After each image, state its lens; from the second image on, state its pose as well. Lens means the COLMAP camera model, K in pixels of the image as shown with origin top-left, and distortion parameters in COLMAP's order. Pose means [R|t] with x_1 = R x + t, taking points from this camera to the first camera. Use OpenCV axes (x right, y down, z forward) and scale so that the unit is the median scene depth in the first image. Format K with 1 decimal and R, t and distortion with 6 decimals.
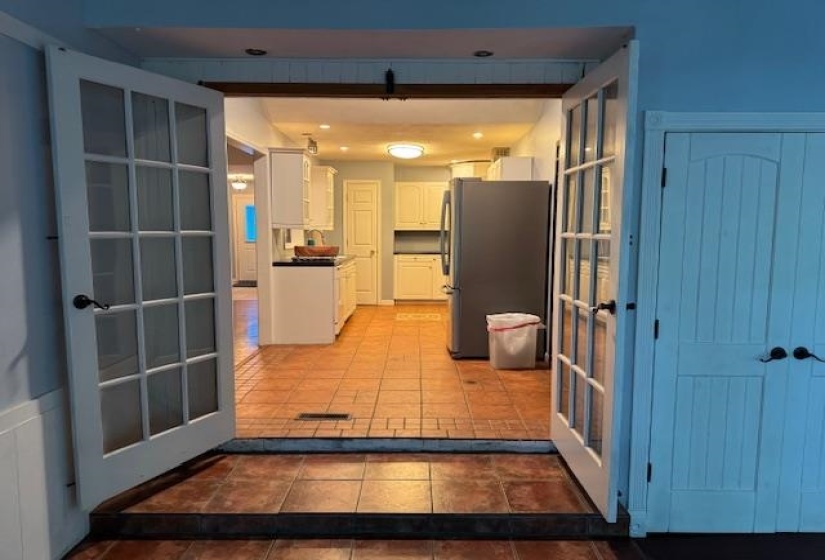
lens RADIAL K [[576.0, 0, 410.9], [0, 576.0, 300.9], [0, 0, 1]] dist [0.075101, -0.107194]
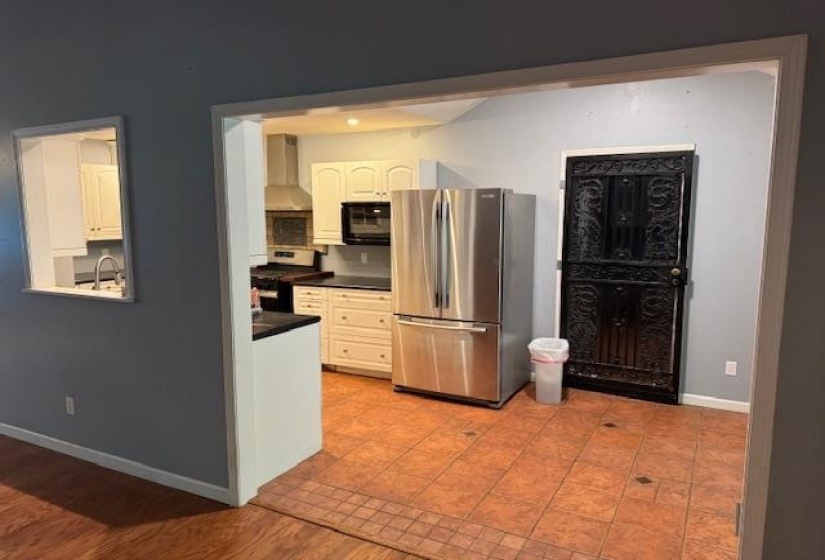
lens RADIAL K [[576.0, 0, 410.9], [0, 576.0, 300.9], [0, 0, 1]] dist [0.075101, -0.107194]
pose [[0.445202, -0.130564, 0.885860, -0.436212], [0.106057, 0.990037, 0.092618, -0.088880], [-0.889127, 0.052718, 0.454613, 0.462624]]
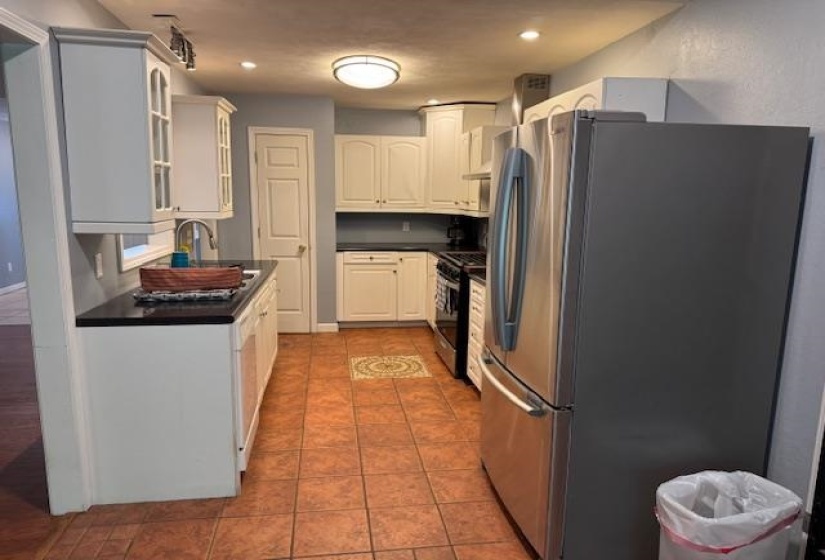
lens RADIAL K [[576.0, 0, 410.9], [0, 576.0, 300.9], [0, 0, 1]] dist [0.075101, -0.107194]
pose [[0.988784, -0.018114, 0.148253, -0.047315], [0.008387, 0.997786, 0.065970, -0.073936], [-0.149120, -0.063986, 0.986747, 0.399795]]
